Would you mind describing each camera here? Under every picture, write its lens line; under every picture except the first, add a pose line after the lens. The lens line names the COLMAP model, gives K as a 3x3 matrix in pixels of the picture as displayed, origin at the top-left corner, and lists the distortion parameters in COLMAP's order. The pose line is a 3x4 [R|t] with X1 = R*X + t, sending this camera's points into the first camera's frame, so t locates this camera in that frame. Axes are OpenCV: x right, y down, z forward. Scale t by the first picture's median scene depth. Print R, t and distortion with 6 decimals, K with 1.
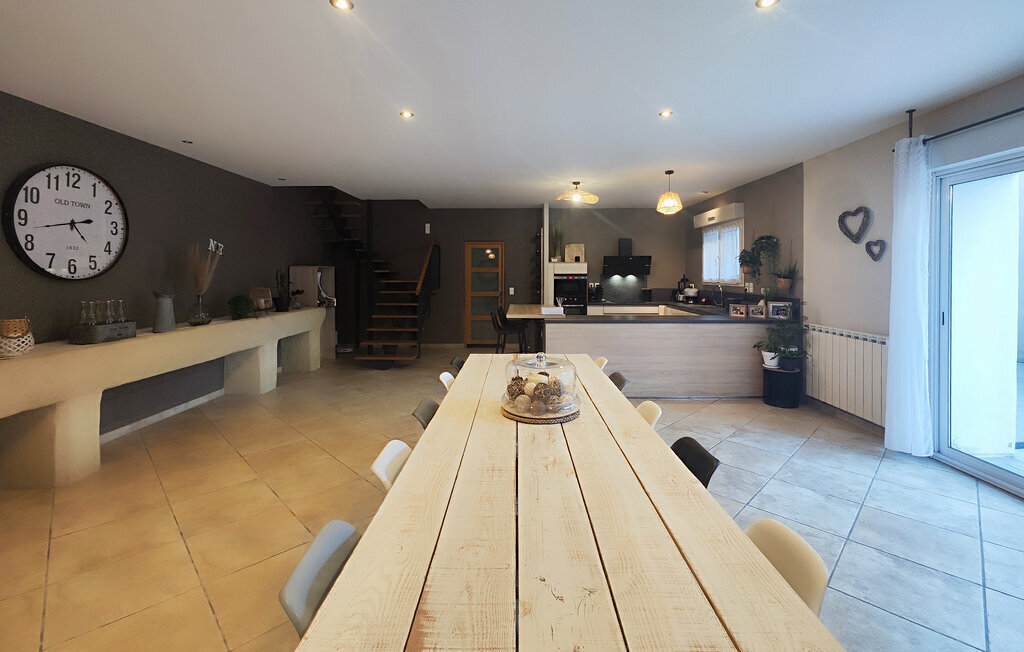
lens RADIAL K [[455.7, 0, 509.8], [0, 455.7, 284.0], [0, 0, 1]] dist [0.003390, 0.005300]
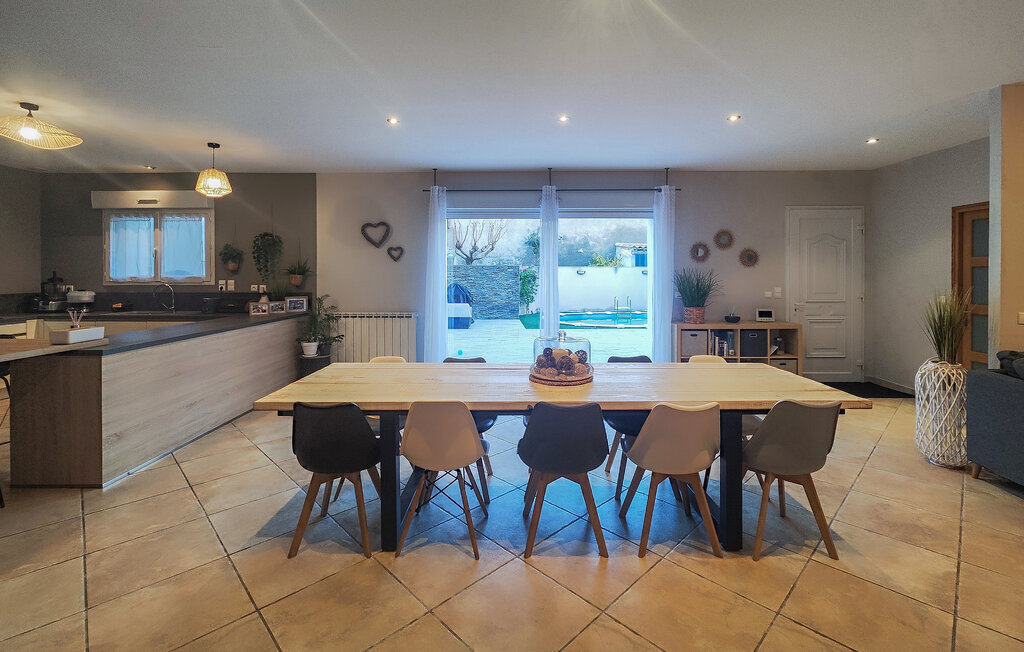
lens RADIAL K [[455.7, 0, 519.7], [0, 455.7, 279.3], [0, 0, 1]] dist [0.003390, 0.005300]
pose [[0.007123, -0.012407, 0.999898, -0.319027], [0.024796, 0.999618, 0.012227, -0.000909], [-0.999667, 0.024706, 0.007428, 0.309599]]
